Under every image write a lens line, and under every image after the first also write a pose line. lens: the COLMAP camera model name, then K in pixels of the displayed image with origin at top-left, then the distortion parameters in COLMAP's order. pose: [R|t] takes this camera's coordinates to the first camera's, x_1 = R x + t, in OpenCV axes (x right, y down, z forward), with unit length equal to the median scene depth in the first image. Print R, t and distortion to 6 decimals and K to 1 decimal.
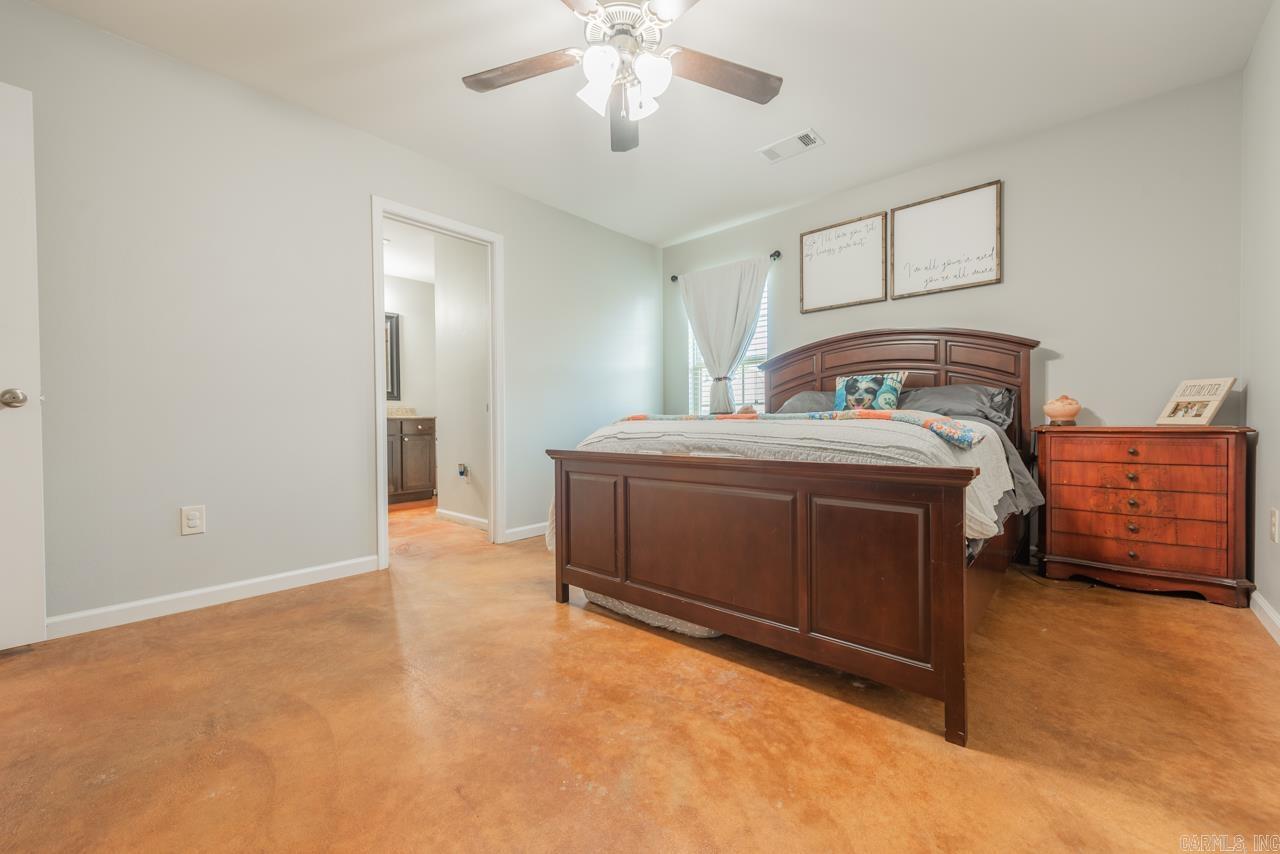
lens RADIAL K [[506.0, 0, 643.7], [0, 506.0, 424.6], [0, 0, 1]] dist [0.014540, -0.002520]
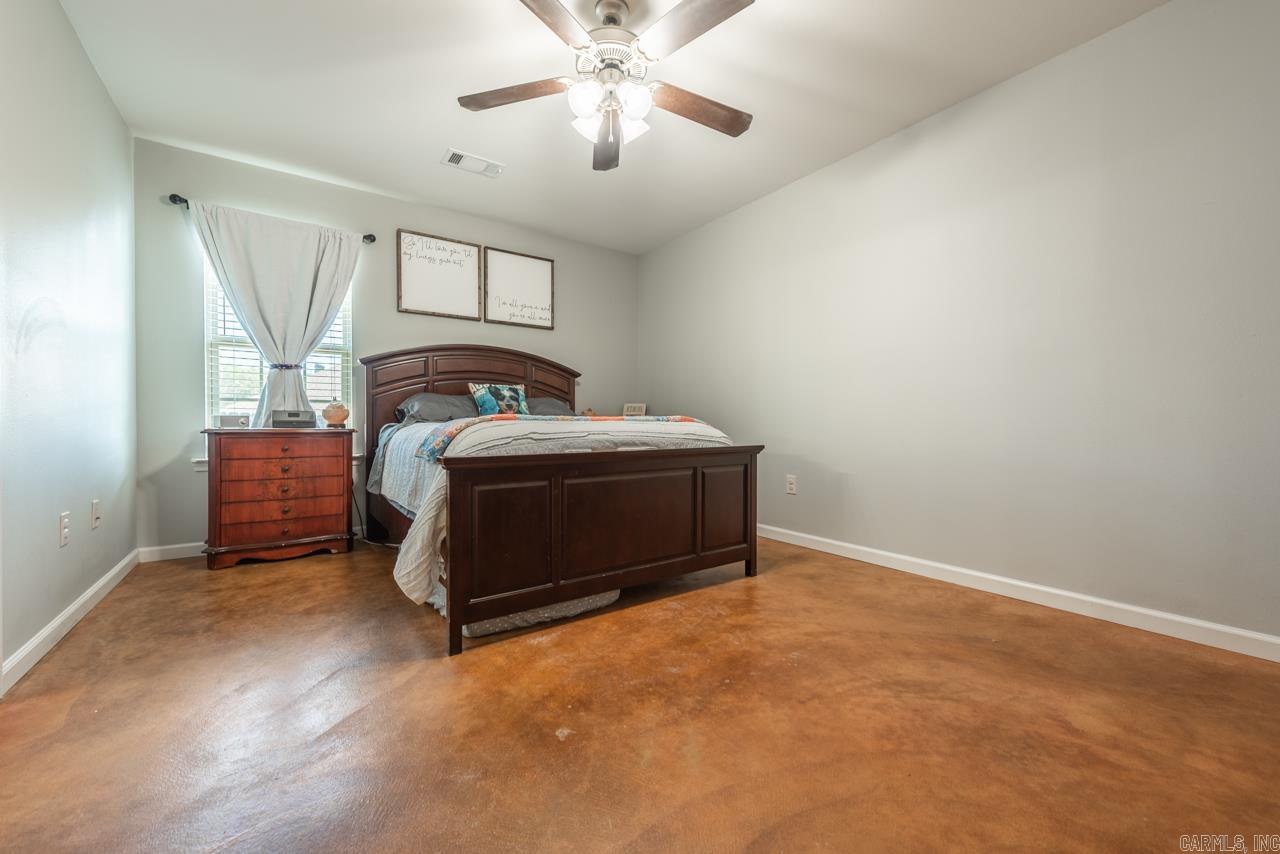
lens RADIAL K [[506.0, 0, 638.7], [0, 506.0, 425.9], [0, 0, 1]] dist [0.014540, -0.002520]
pose [[0.222599, 0.002850, 0.974906, -0.973890], [0.002105, 0.999992, -0.003404, 0.006576], [-0.974908, 0.002810, 0.222591, 0.629040]]
